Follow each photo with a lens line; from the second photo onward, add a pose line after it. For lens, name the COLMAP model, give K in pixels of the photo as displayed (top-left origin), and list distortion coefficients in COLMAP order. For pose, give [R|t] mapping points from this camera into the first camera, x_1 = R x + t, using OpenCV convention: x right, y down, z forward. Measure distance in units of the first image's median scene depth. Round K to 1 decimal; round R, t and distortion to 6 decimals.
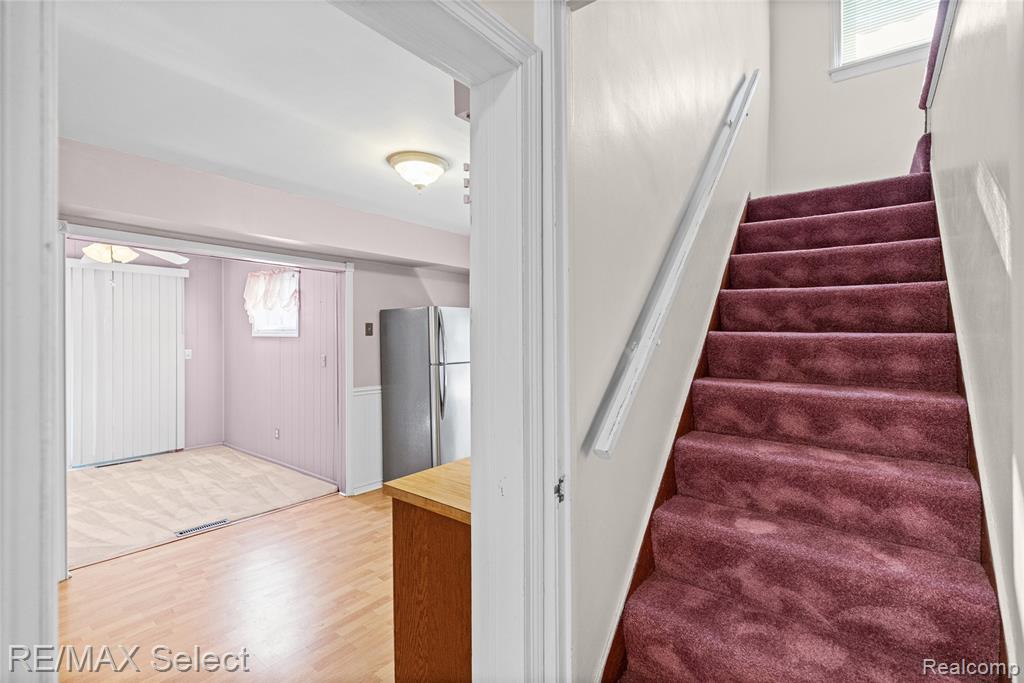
lens RADIAL K [[457.9, 0, 514.1], [0, 457.9, 349.3], [0, 0, 1]] dist [0.001575, 0.000531]
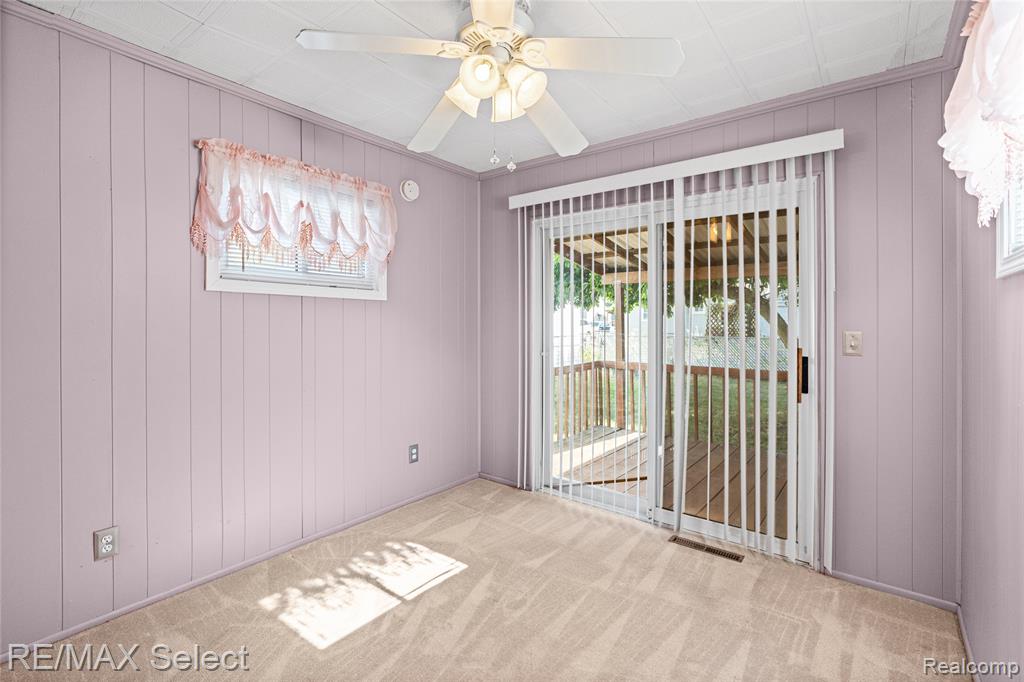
lens RADIAL K [[467.5, 0, 514.0], [0, 467.5, 323.8], [0, 0, 1]] dist [-0.000755, 0.000563]
pose [[0.004955, -0.002513, -0.999985, -0.455668], [-0.042635, 0.999087, -0.002722, 0.009388], [0.999078, 0.042648, 0.004843, 1.044852]]
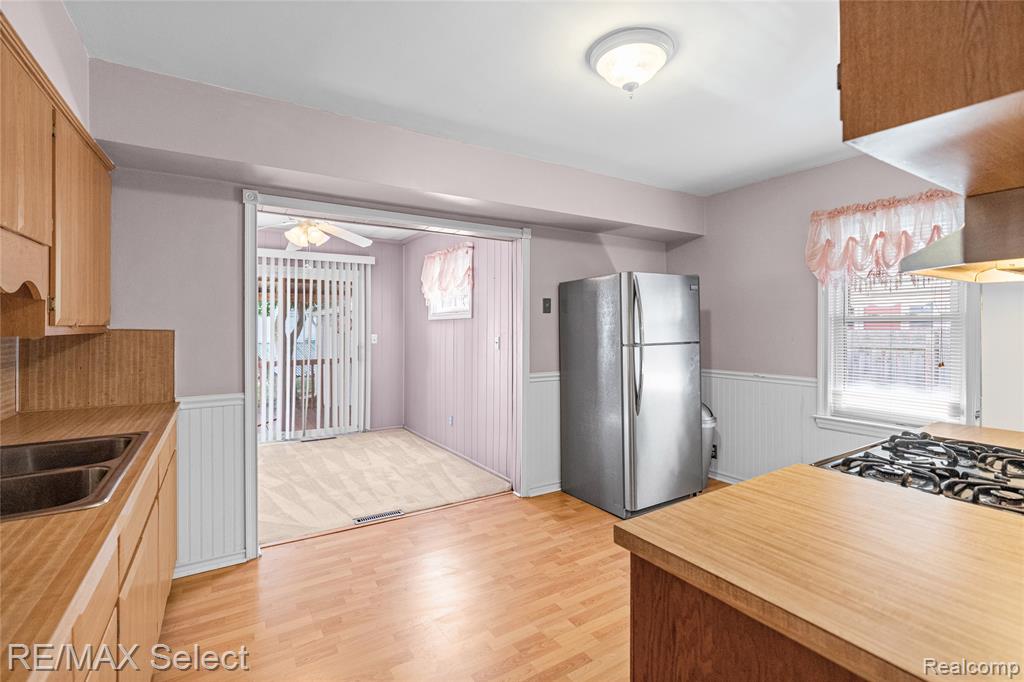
lens RADIAL K [[459.9, 0, 518.8], [0, 459.9, 340.6], [0, 0, 1]] dist [-0.000517, 0.000379]
pose [[0.945015, 0.001580, -0.327023, -0.091017], [-0.003951, 0.999971, -0.006584, 0.029996], [0.327003, 0.007514, 0.944993, 0.181436]]
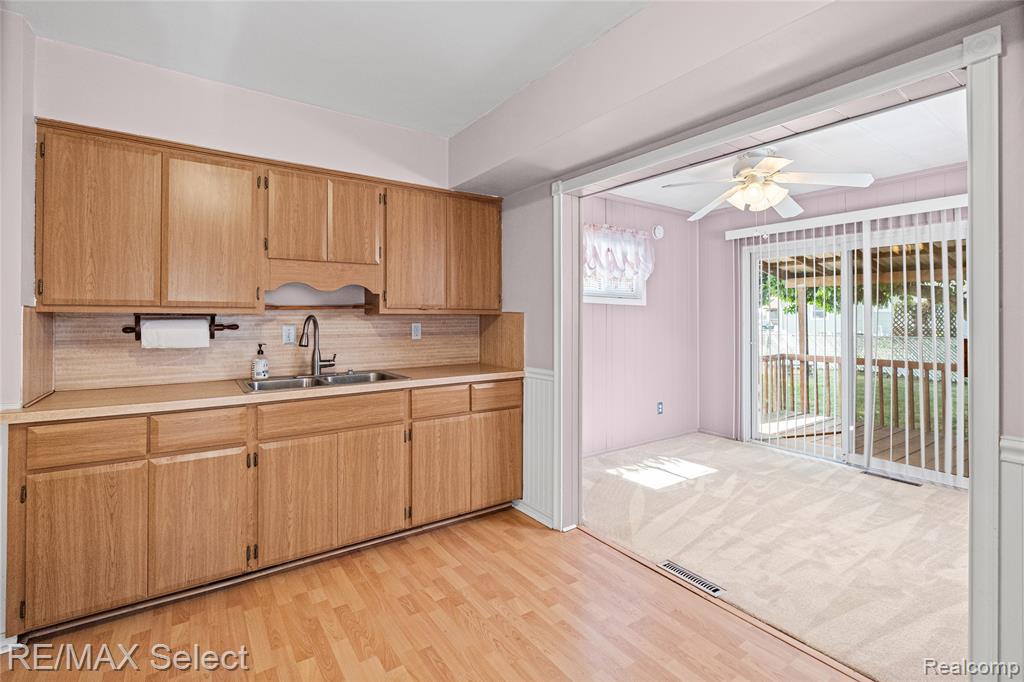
lens RADIAL K [[475.9, 0, 514.9], [0, 475.9, 312.9], [0, 0, 1]] dist [-0.005262, 0.001274]
pose [[-0.274385, -0.020044, -0.961411, 0.053401], [-0.046455, 0.998892, -0.007567, 0.021641], [0.960497, 0.042586, -0.275012, 0.838858]]
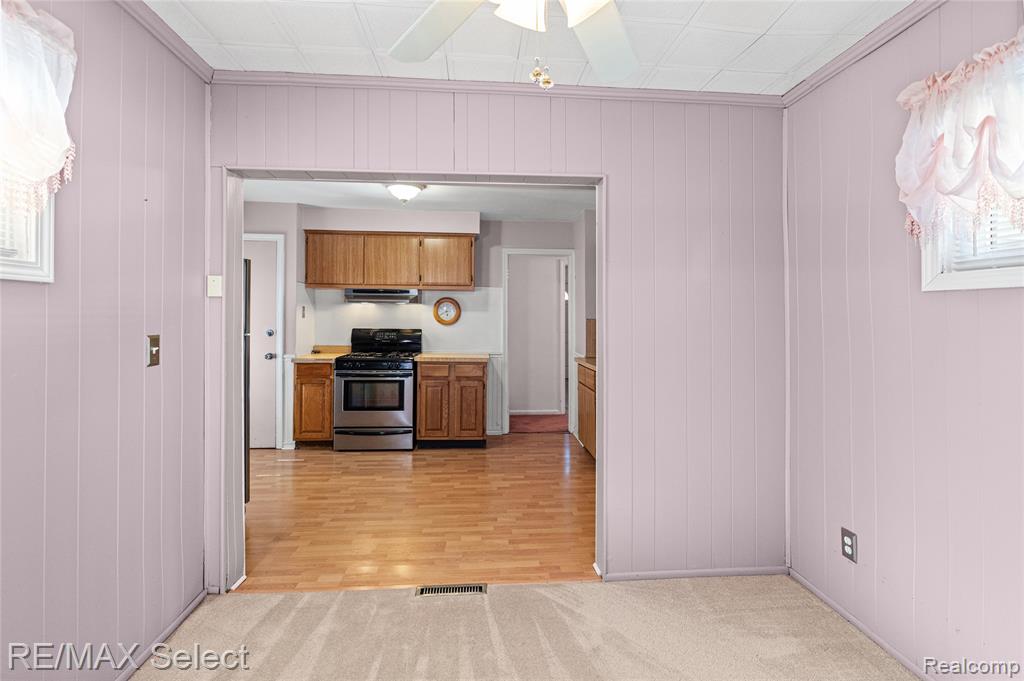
lens RADIAL K [[490.2, 0, 511.5], [0, 490.2, 324.2], [0, 0, 1]] dist [-0.001103, 0.000121]
pose [[-0.665892, -0.019013, 0.745806, -1.121839], [0.019947, 0.998864, 0.043274, -0.011671], [-0.745781, 0.043693, -0.664756, 1.245659]]
